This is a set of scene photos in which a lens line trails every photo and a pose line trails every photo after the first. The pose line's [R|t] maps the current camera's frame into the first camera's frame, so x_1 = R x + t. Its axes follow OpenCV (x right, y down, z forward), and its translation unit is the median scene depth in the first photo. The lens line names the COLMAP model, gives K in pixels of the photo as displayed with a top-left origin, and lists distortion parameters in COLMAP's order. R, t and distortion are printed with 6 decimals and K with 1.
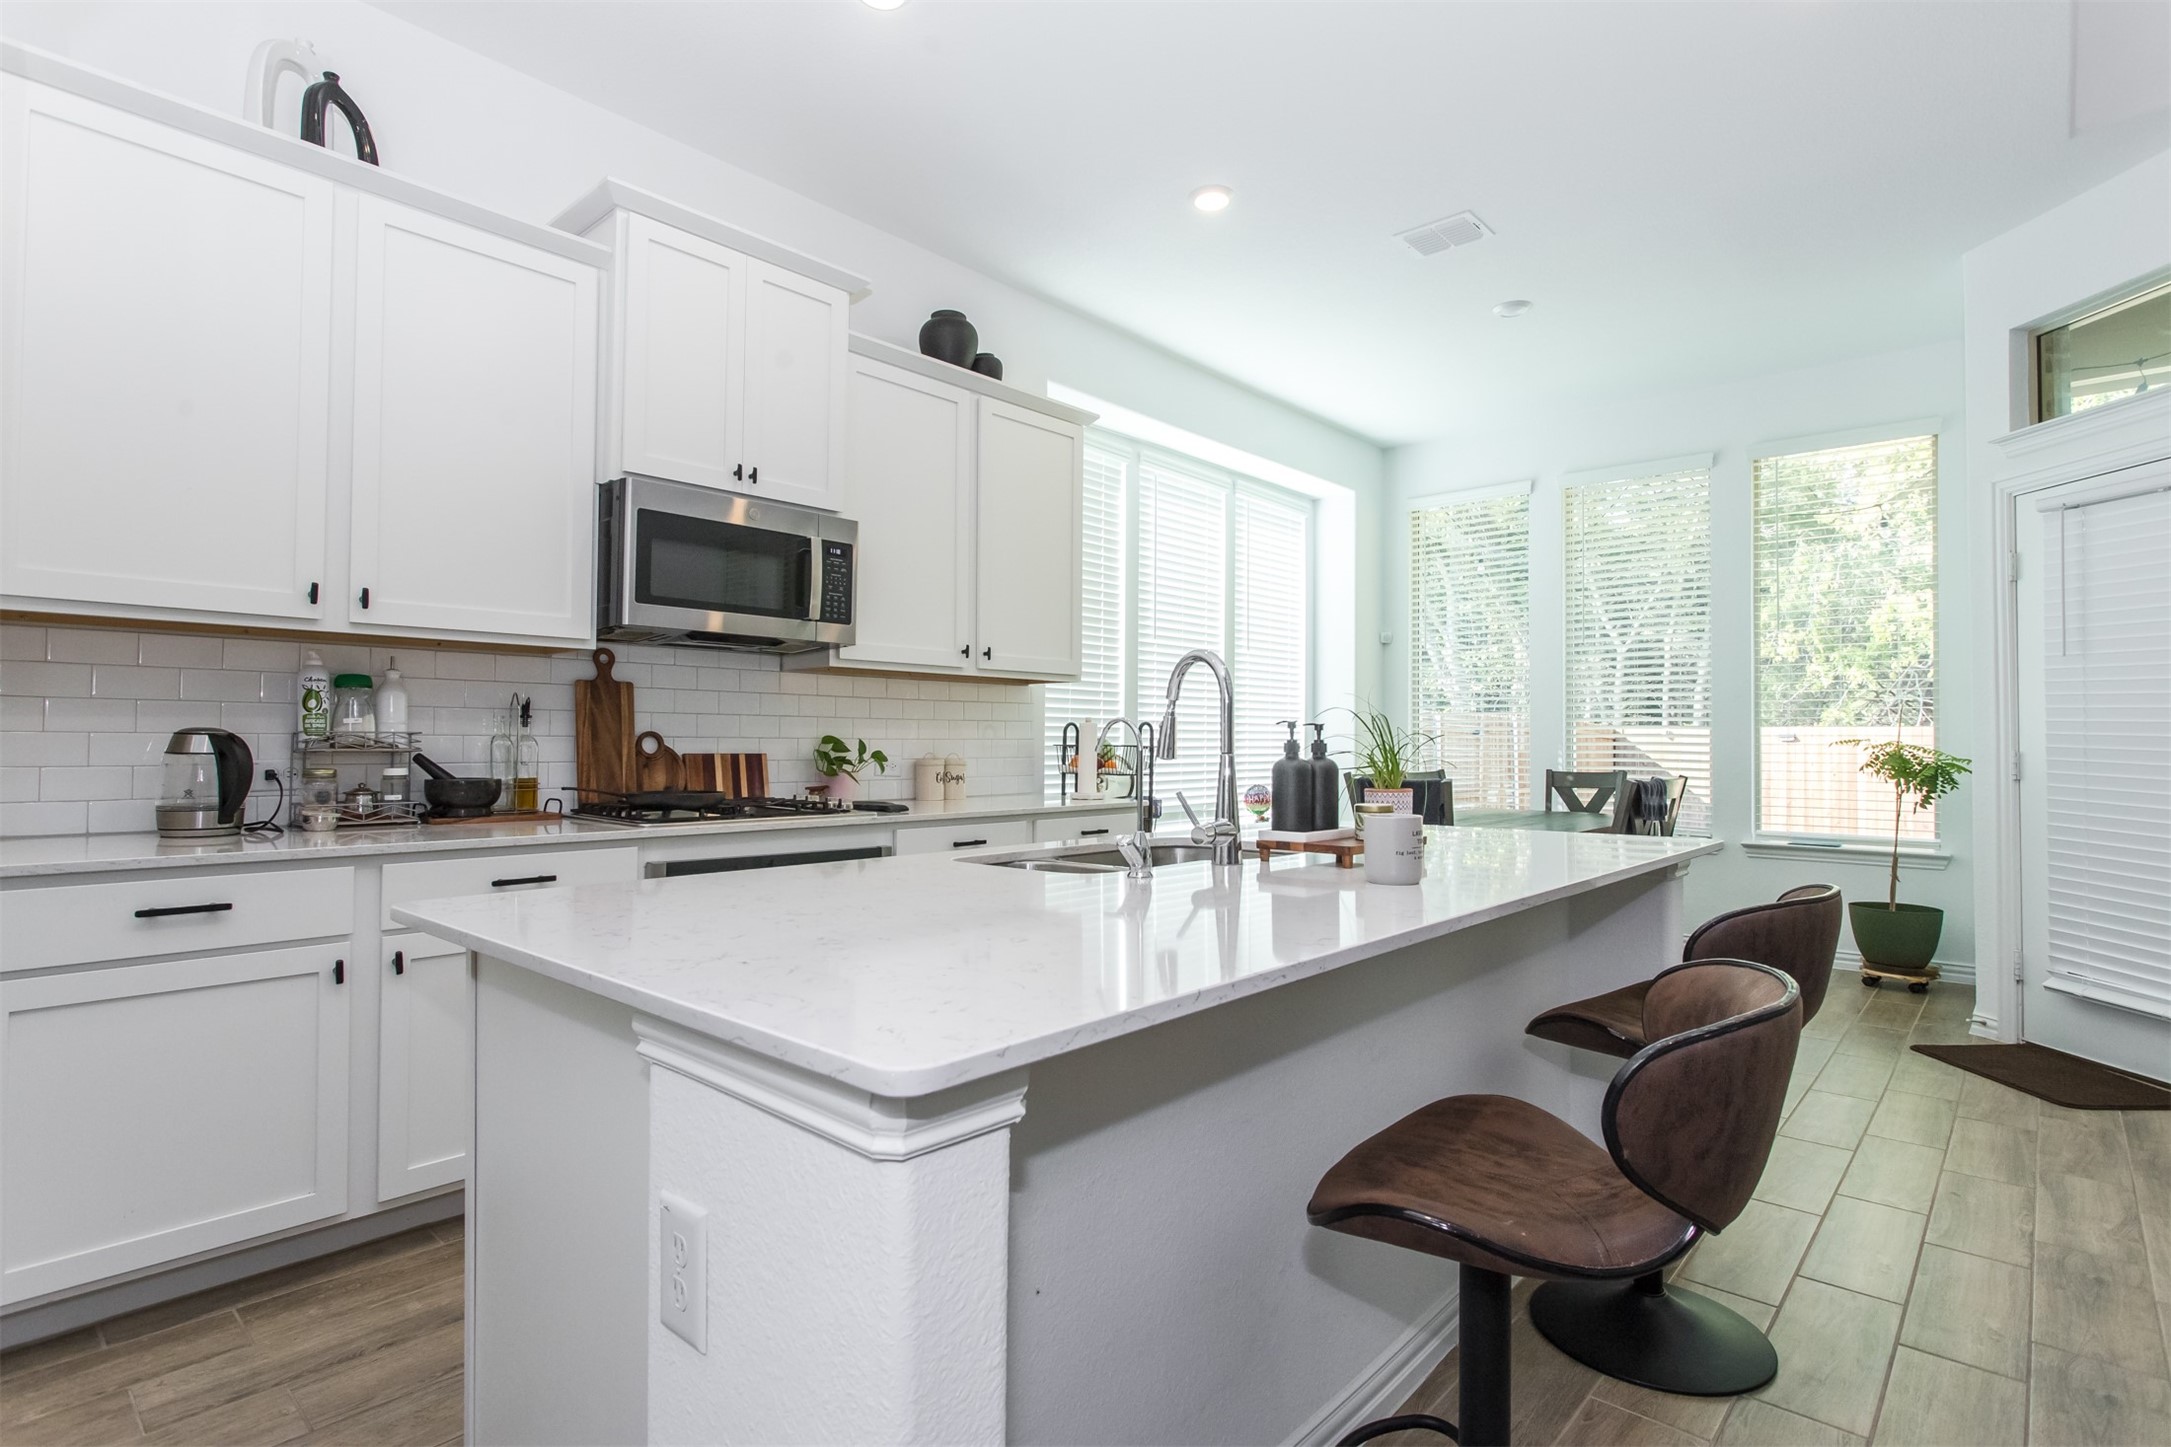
lens RADIAL K [[1066.4, 0, 1075.6], [0, 1066.4, 725.9], [0, 0, 1]] dist [-0.005576, 0.003138]
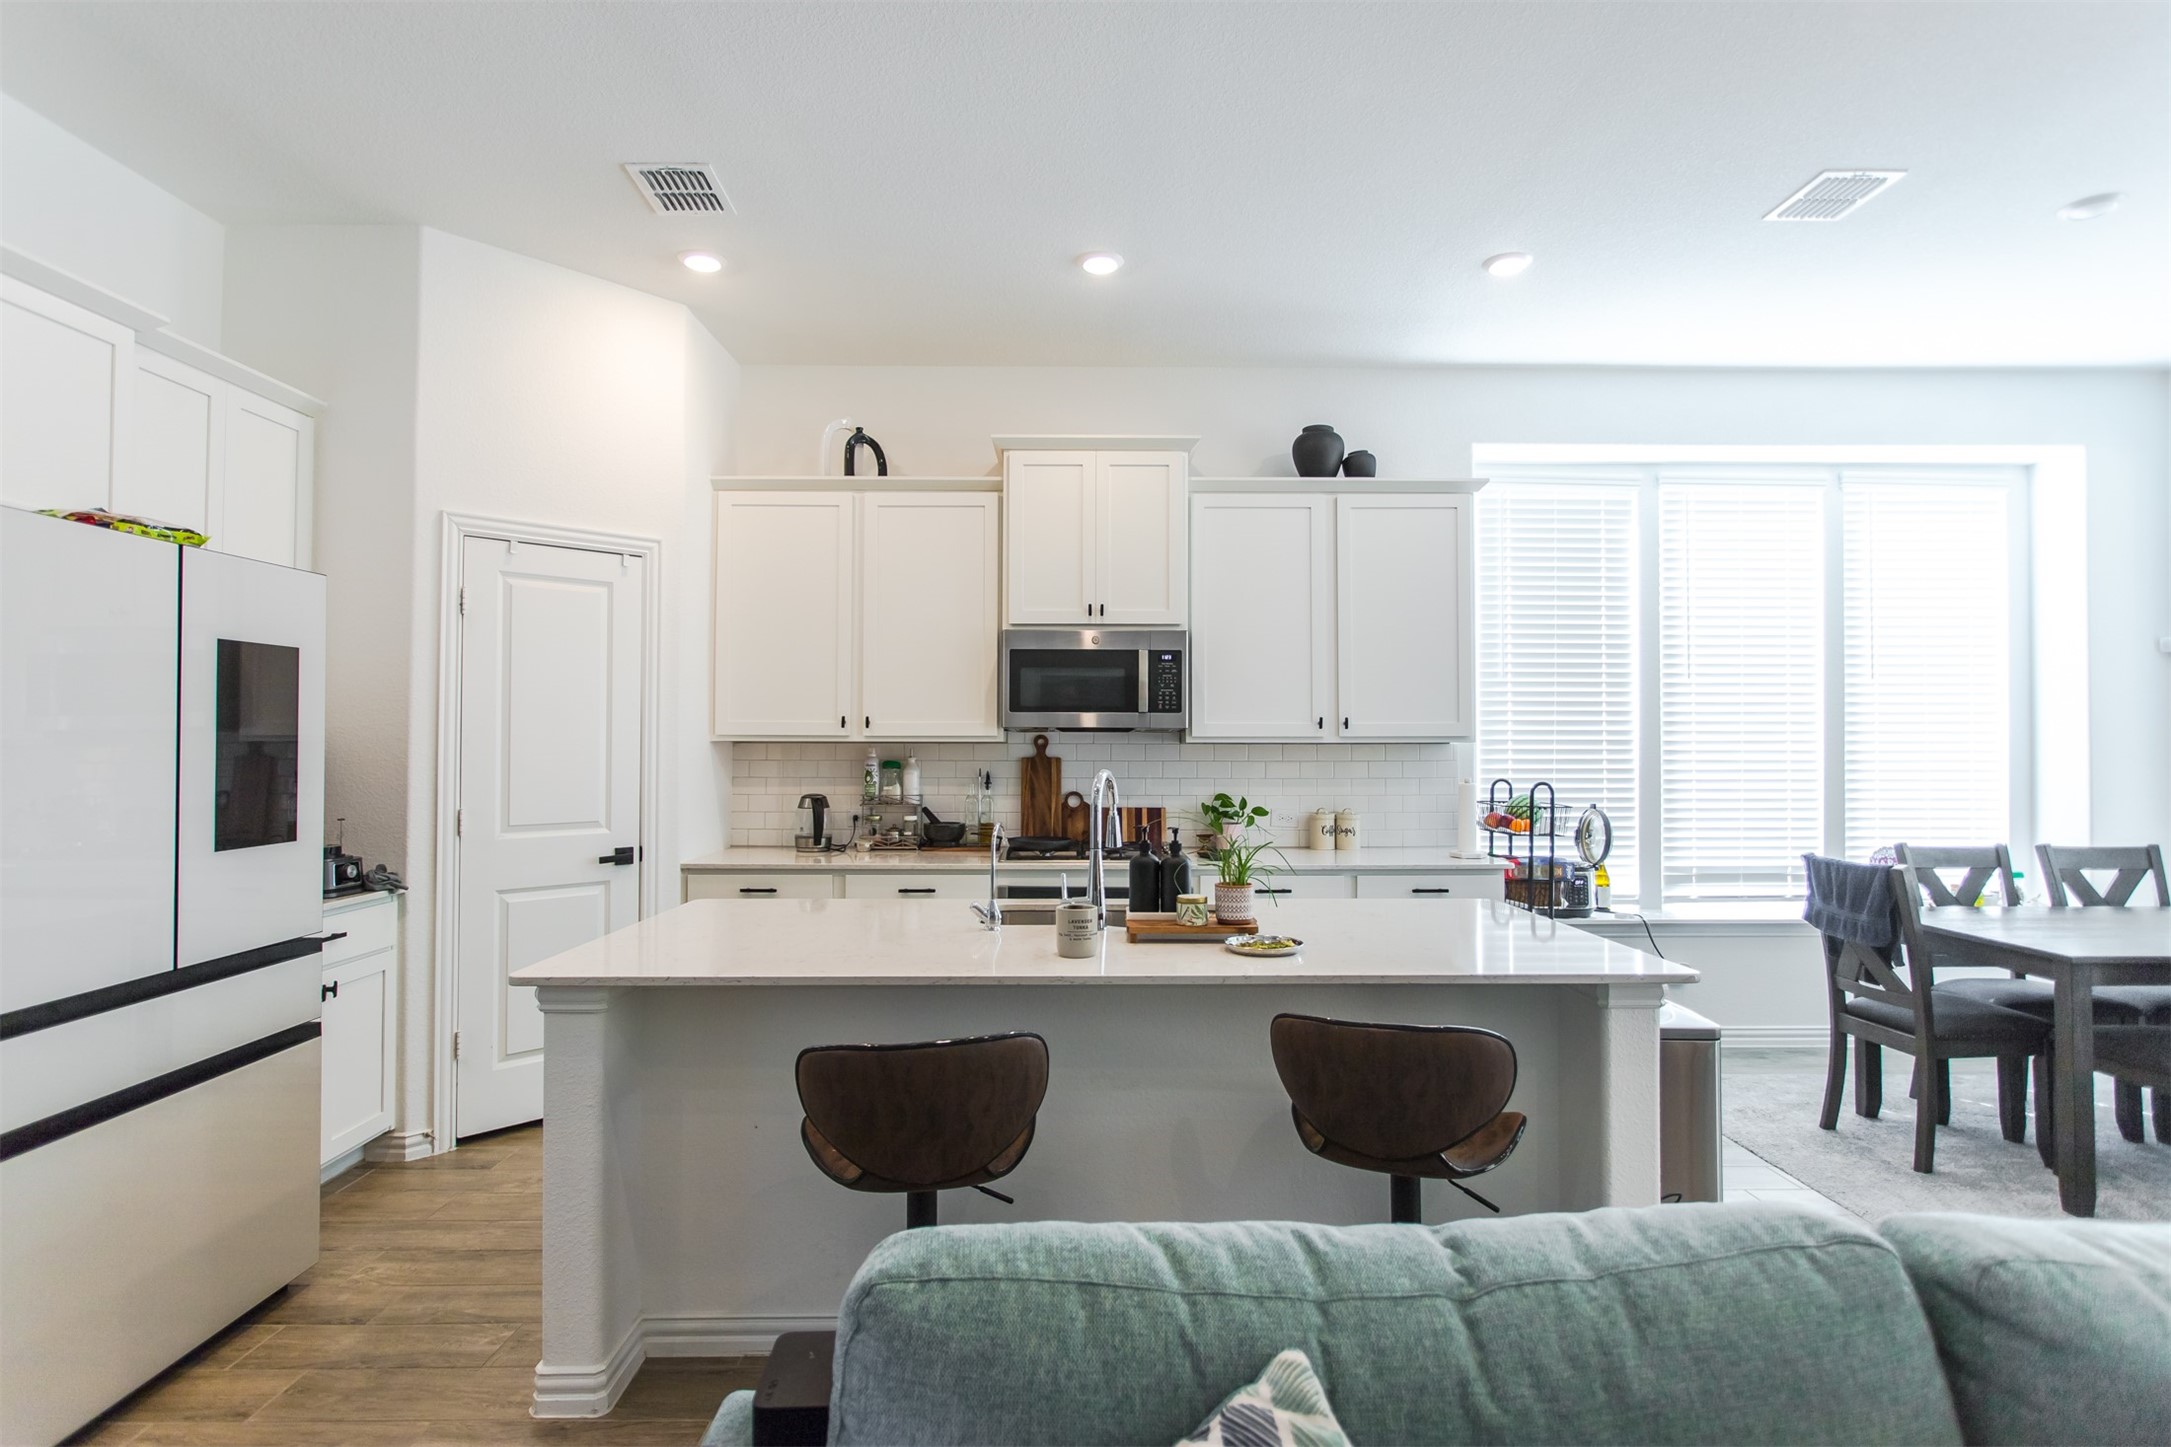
lens RADIAL K [[1066.4, 0, 1087.6], [0, 1066.4, 729.8], [0, 0, 1]] dist [-0.005576, 0.003138]
pose [[0.685219, -0.016553, -0.728149, 0.669802], [0.013388, 0.999859, -0.010130, -0.064523], [0.728214, -0.002807, 0.685344, 0.039916]]
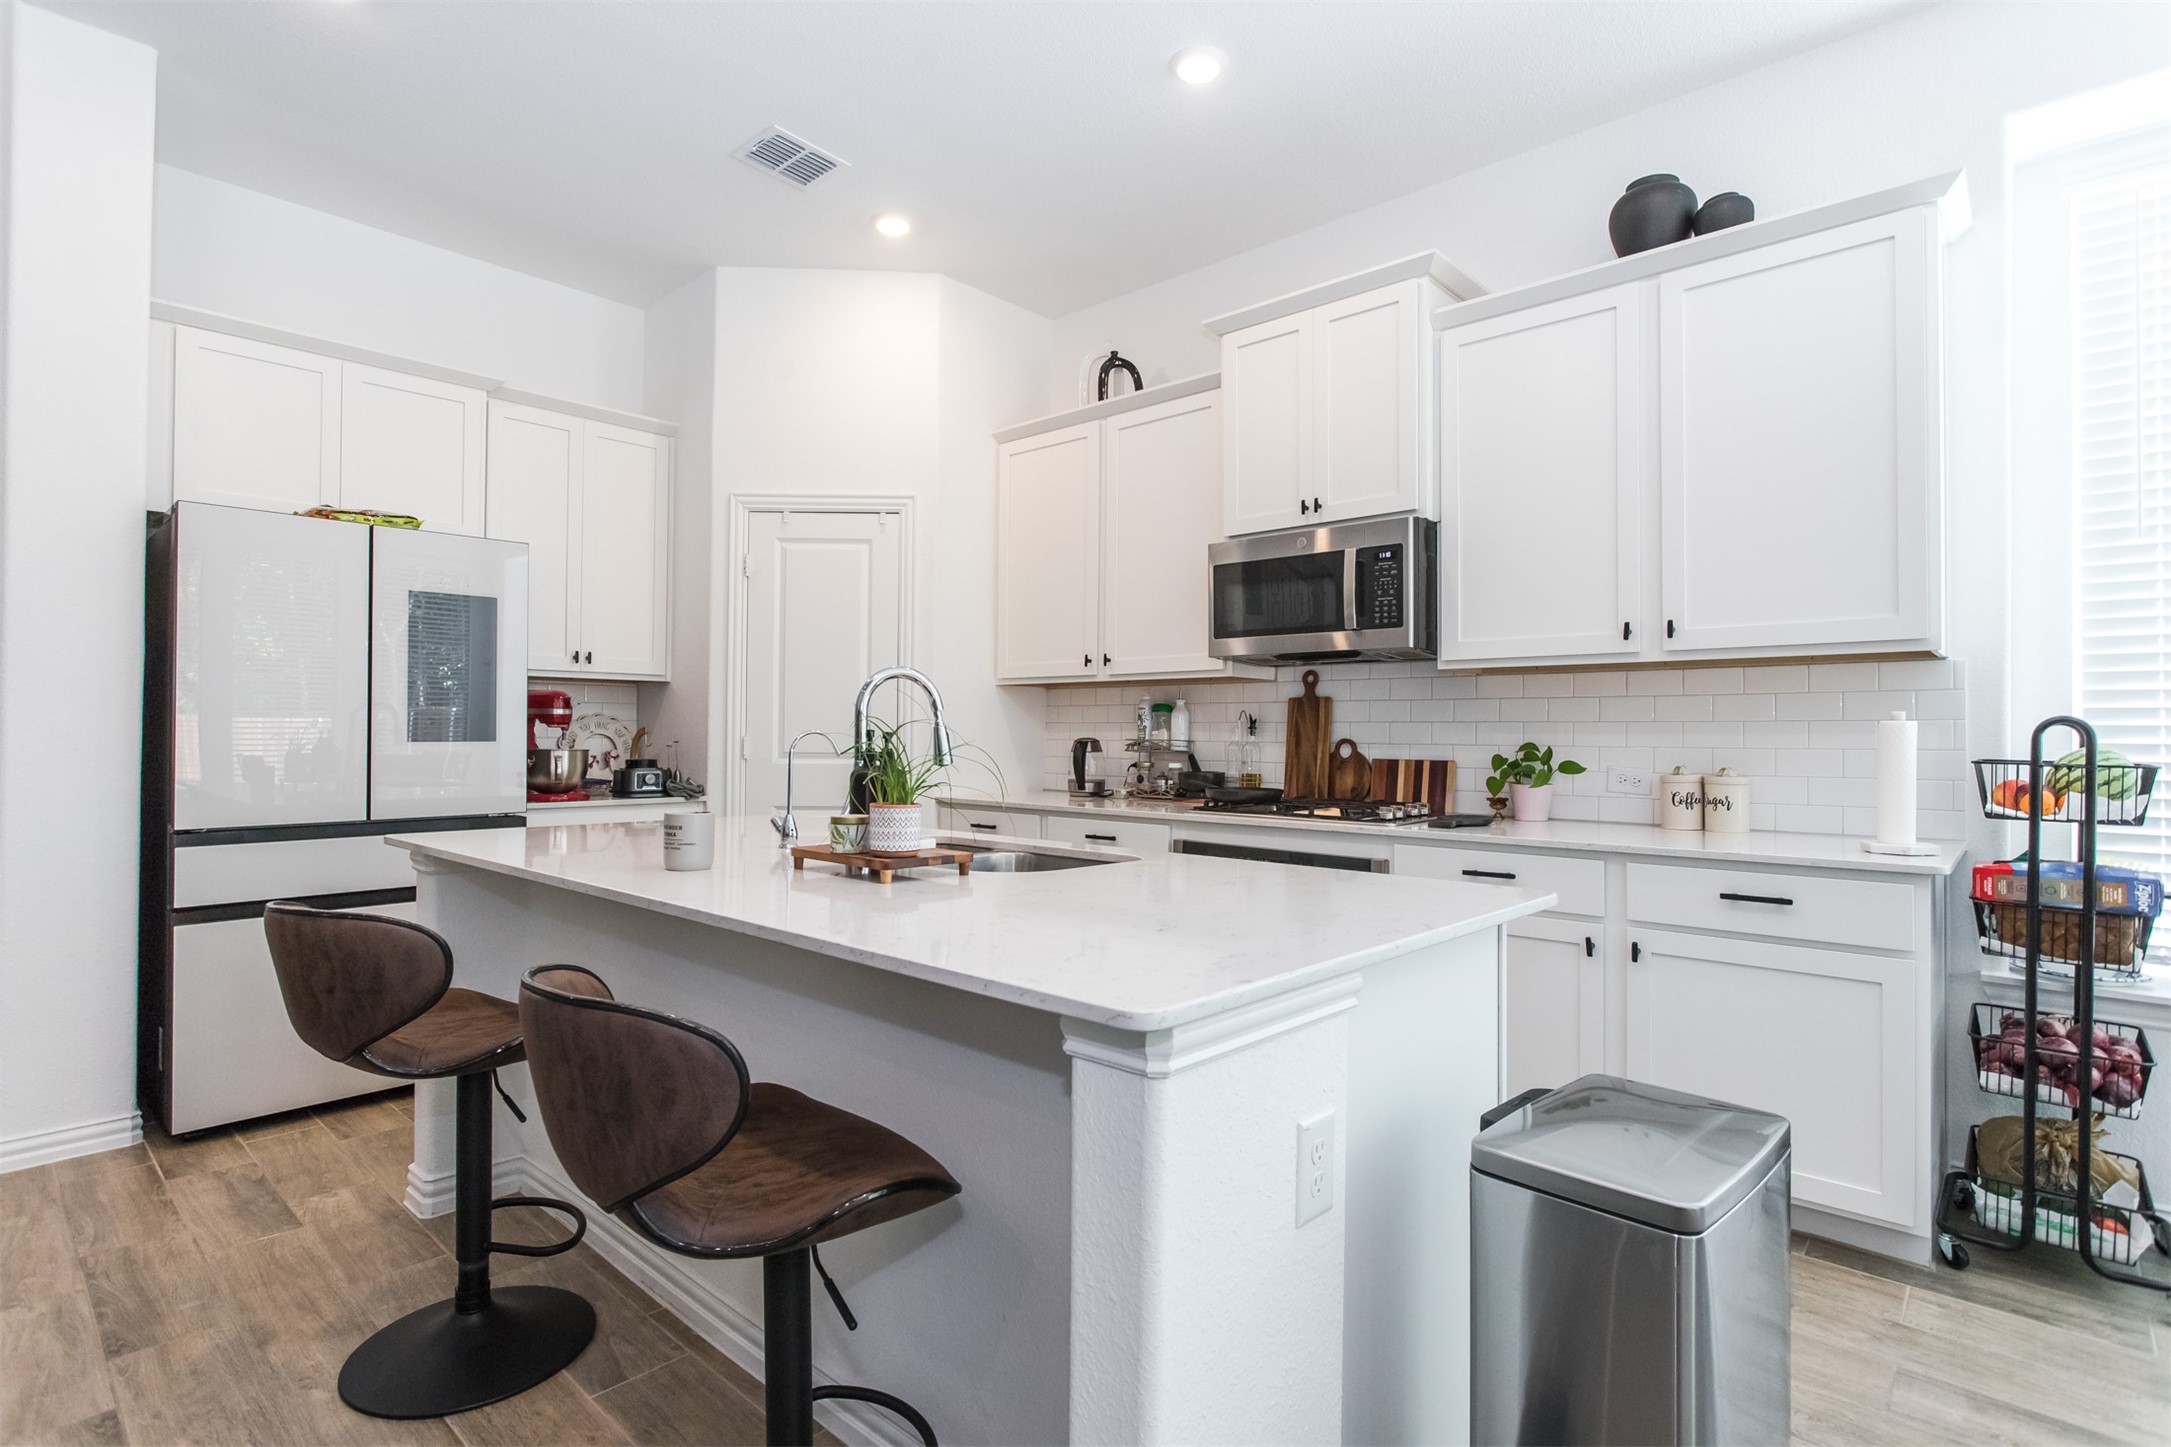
lens RADIAL K [[1066.4, 0, 1097.5], [0, 1066.4, 712.9], [0, 0, 1]] dist [-0.005576, 0.003138]
pose [[0.014855, -0.027525, -0.999511, 0.765848], [0.006995, 0.999599, -0.027423, 0.006983], [0.999865, -0.006584, 0.015042, 0.737382]]
